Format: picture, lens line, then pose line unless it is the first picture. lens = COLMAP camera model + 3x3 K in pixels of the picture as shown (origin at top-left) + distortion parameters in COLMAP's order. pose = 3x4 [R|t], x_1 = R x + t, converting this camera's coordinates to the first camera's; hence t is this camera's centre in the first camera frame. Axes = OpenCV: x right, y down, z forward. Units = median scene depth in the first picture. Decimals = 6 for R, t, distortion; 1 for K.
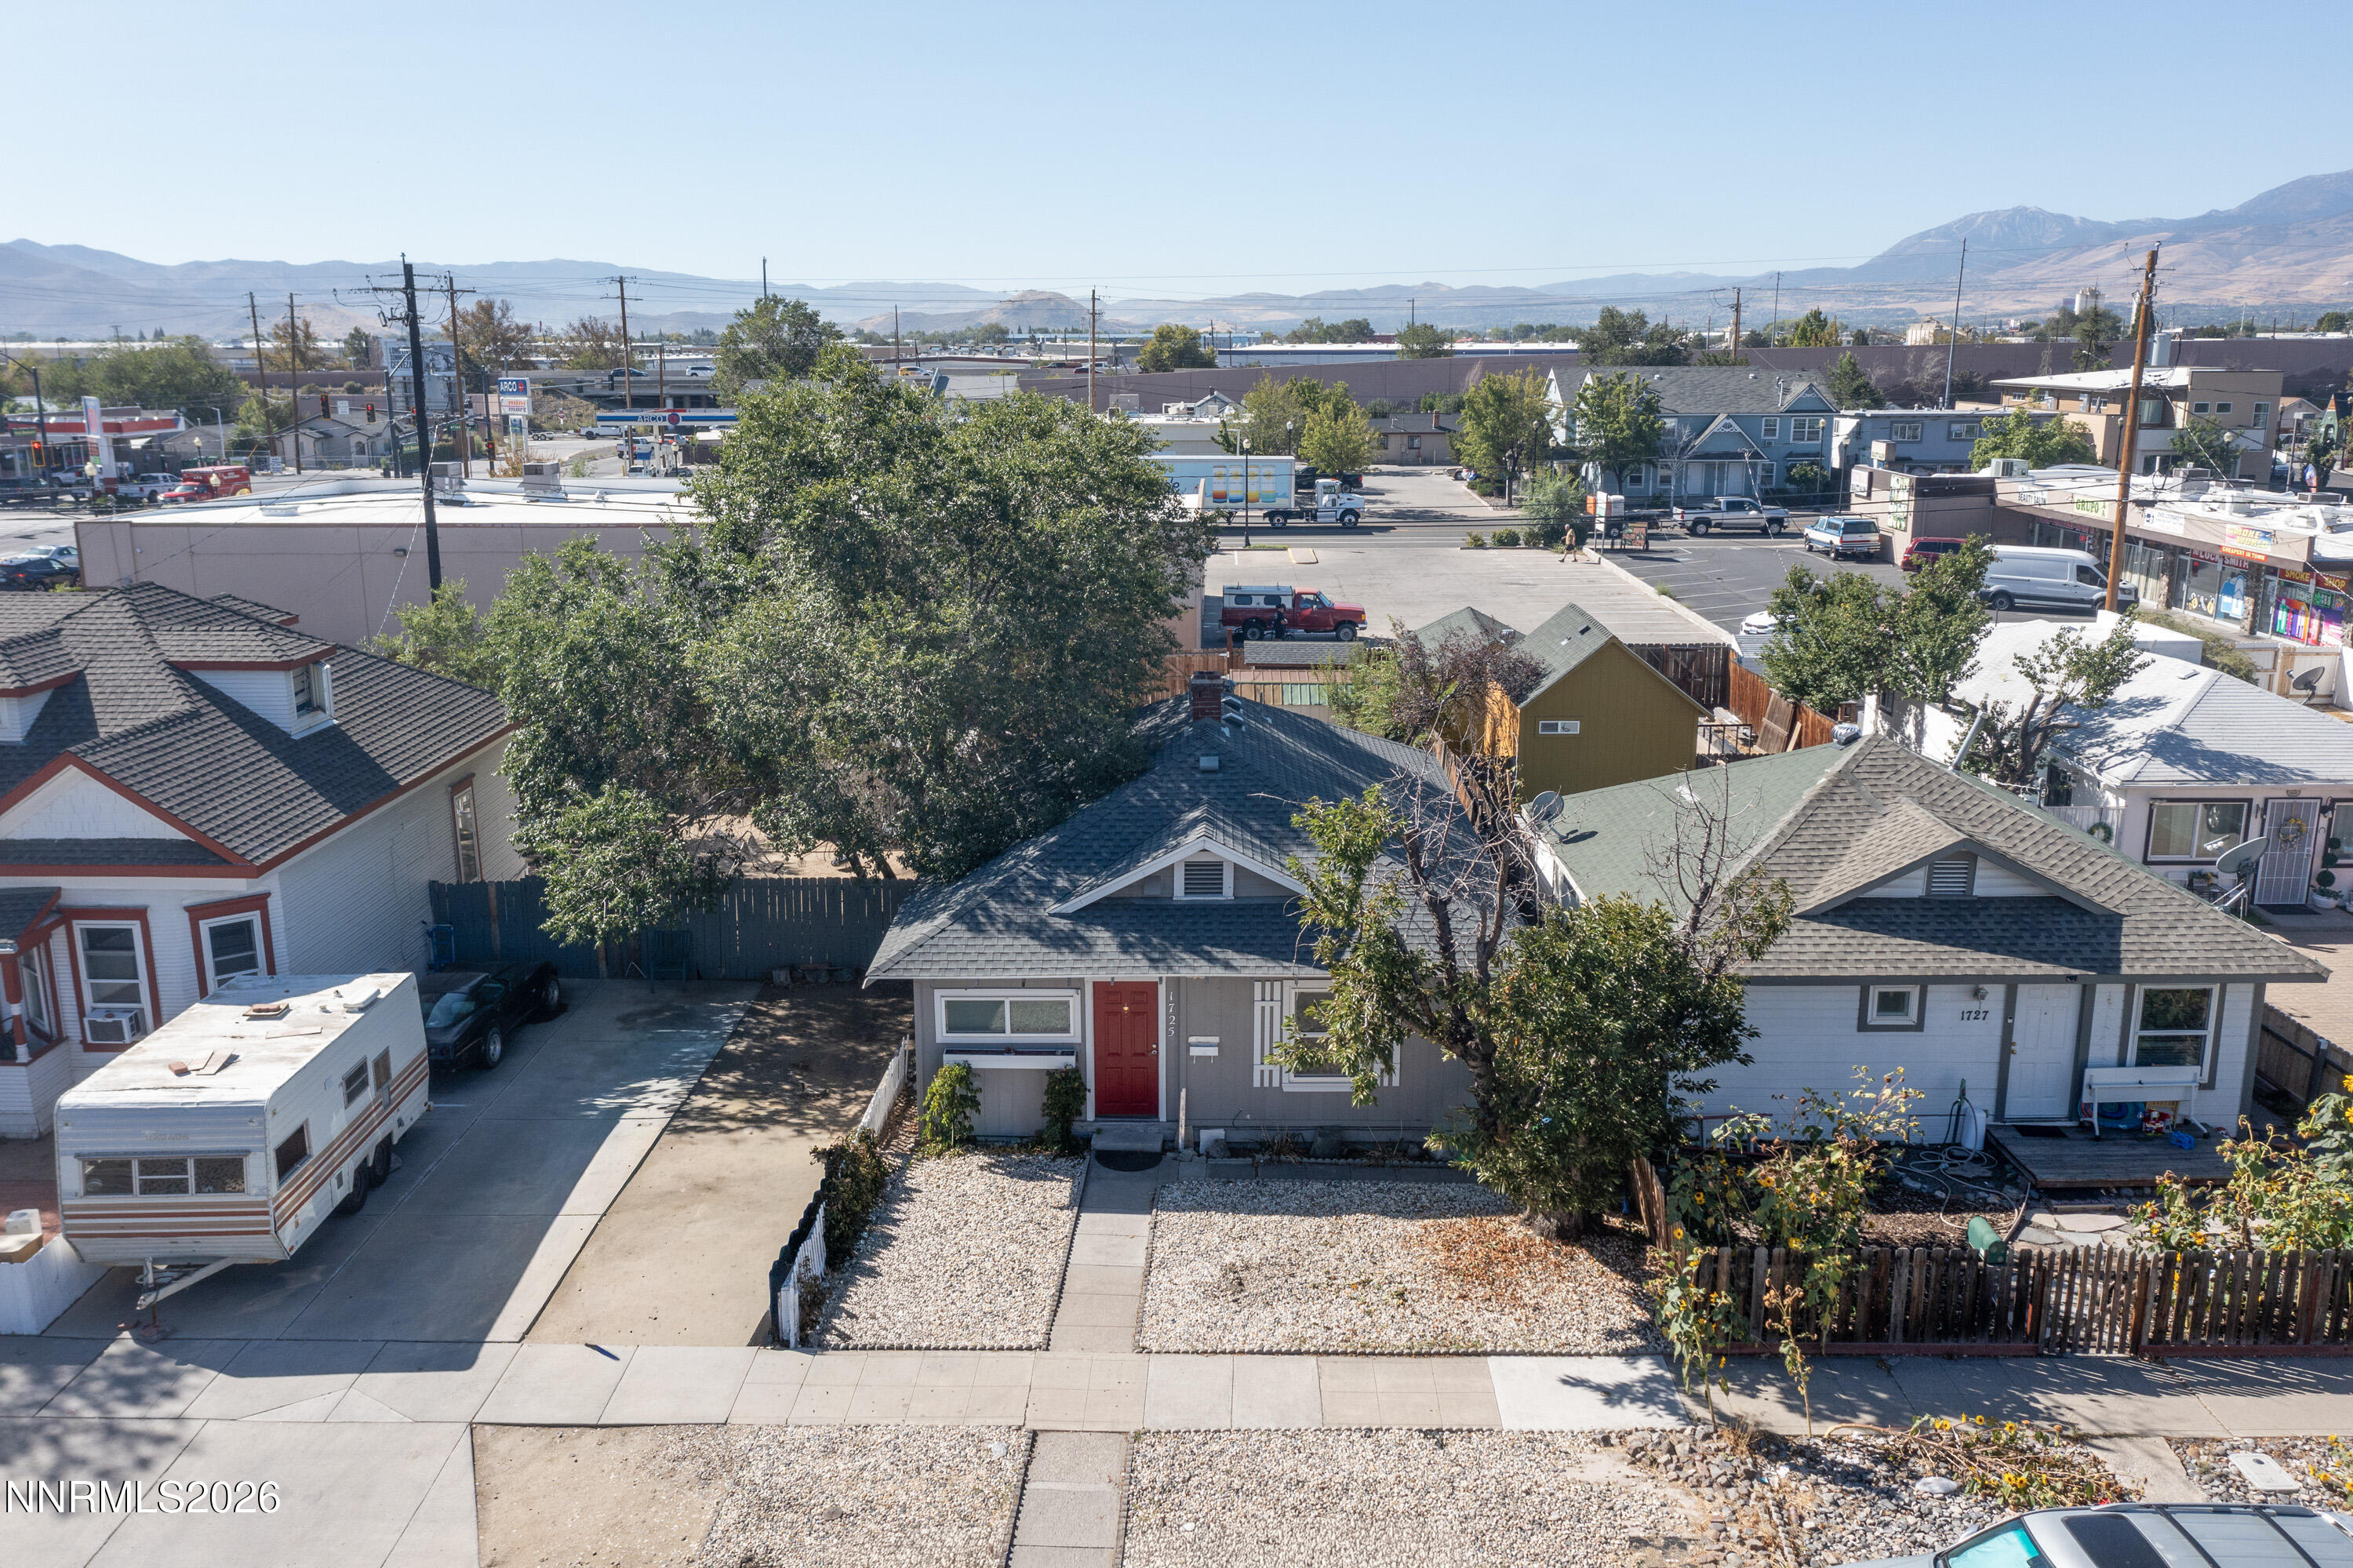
lens RADIAL K [[1933.6, 0, 1174.2], [0, 1933.6, 793.8], [0, 0, 1]] dist [-0.011917, 0.004491]
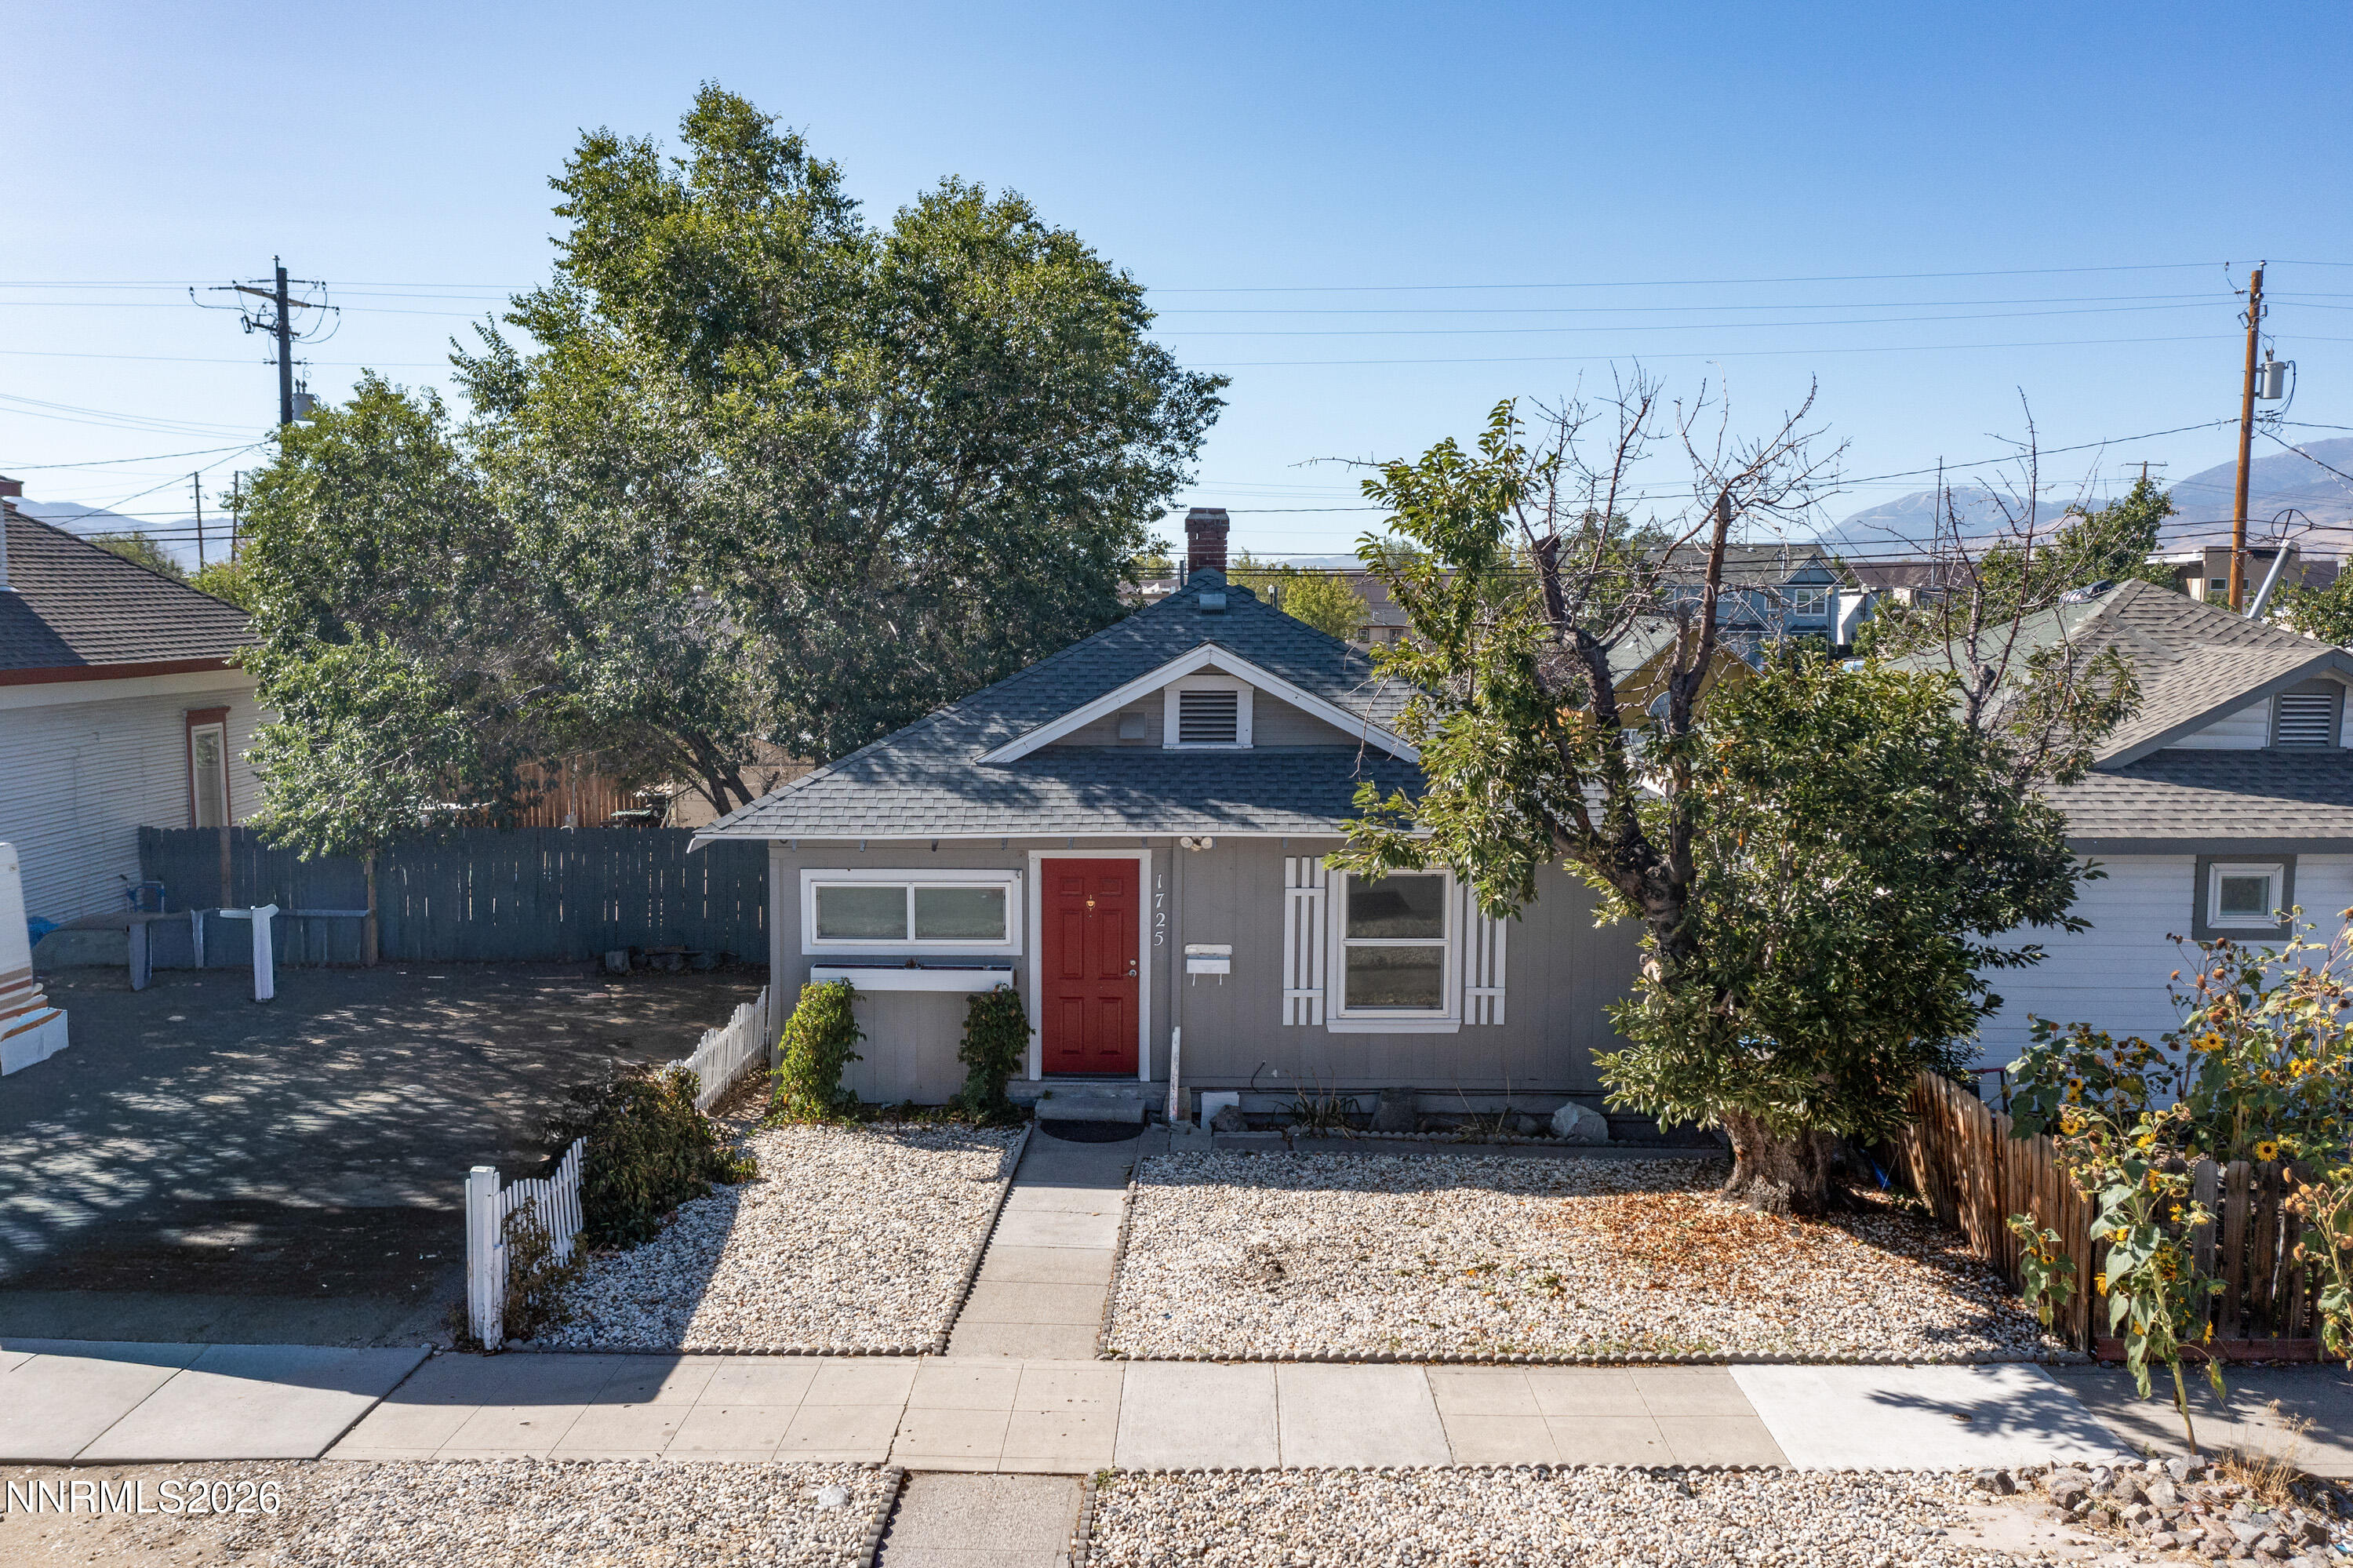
lens RADIAL K [[1933.6, 0, 1175.1], [0, 1933.6, 773.1], [0, 0, 1]] dist [-0.011917, 0.004491]
pose [[0.999855, 0.007252, 0.015381, -0.007185], [-0.004972, 0.989650, -0.143413, 0.178209], [-0.016261, 0.143316, 0.989543, 0.372433]]
